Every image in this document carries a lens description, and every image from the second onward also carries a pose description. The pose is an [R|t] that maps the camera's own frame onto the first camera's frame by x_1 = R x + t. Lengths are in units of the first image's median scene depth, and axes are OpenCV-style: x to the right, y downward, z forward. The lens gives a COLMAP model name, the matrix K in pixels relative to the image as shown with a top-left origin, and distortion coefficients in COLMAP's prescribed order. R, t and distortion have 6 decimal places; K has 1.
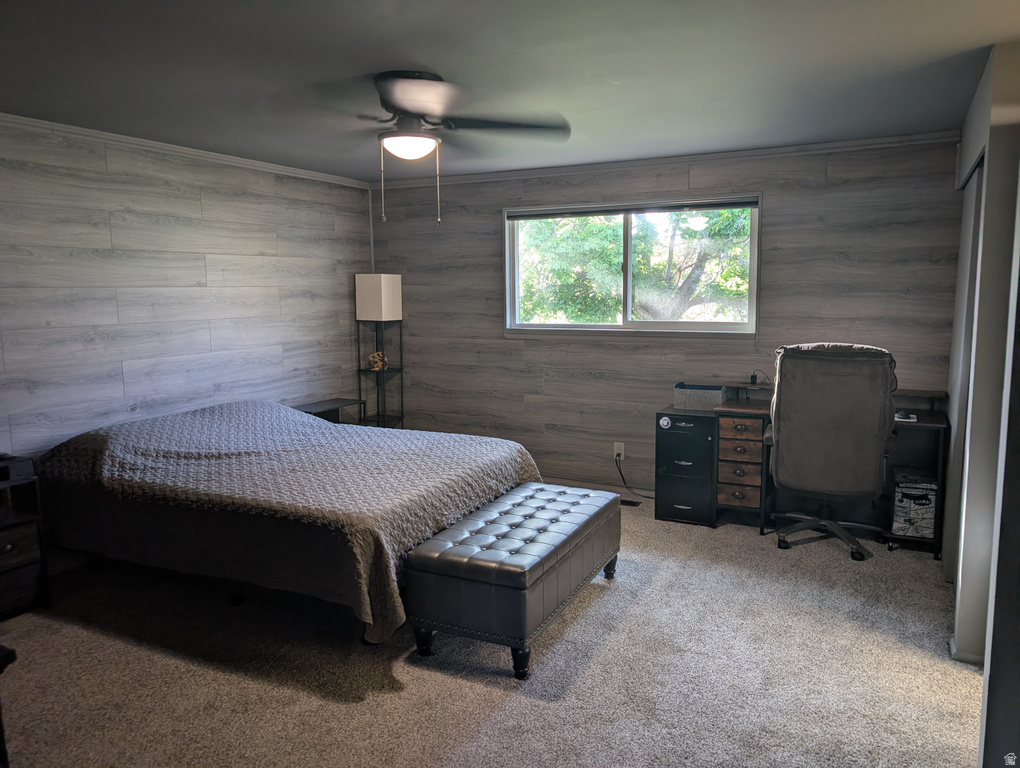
lens RADIAL K [[747.3, 0, 517.1], [0, 747.3, 385.8], [0, 0, 1]] dist [0.026542, 0.009297]
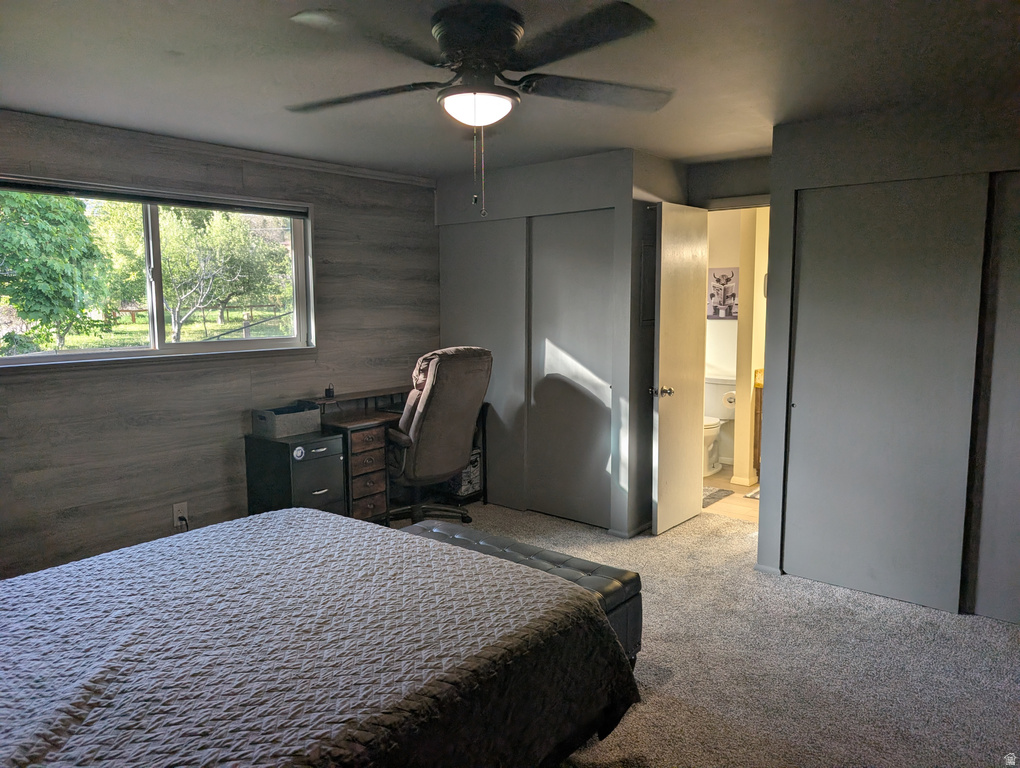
lens RADIAL K [[747.3, 0, 516.3], [0, 747.3, 380.6], [0, 0, 1]] dist [0.026542, 0.009297]
pose [[0.201388, -0.102560, 0.974127, -0.619473], [0.134588, 0.987968, 0.076193, -0.069953], [-0.970221, 0.115761, 0.212769, 0.571645]]
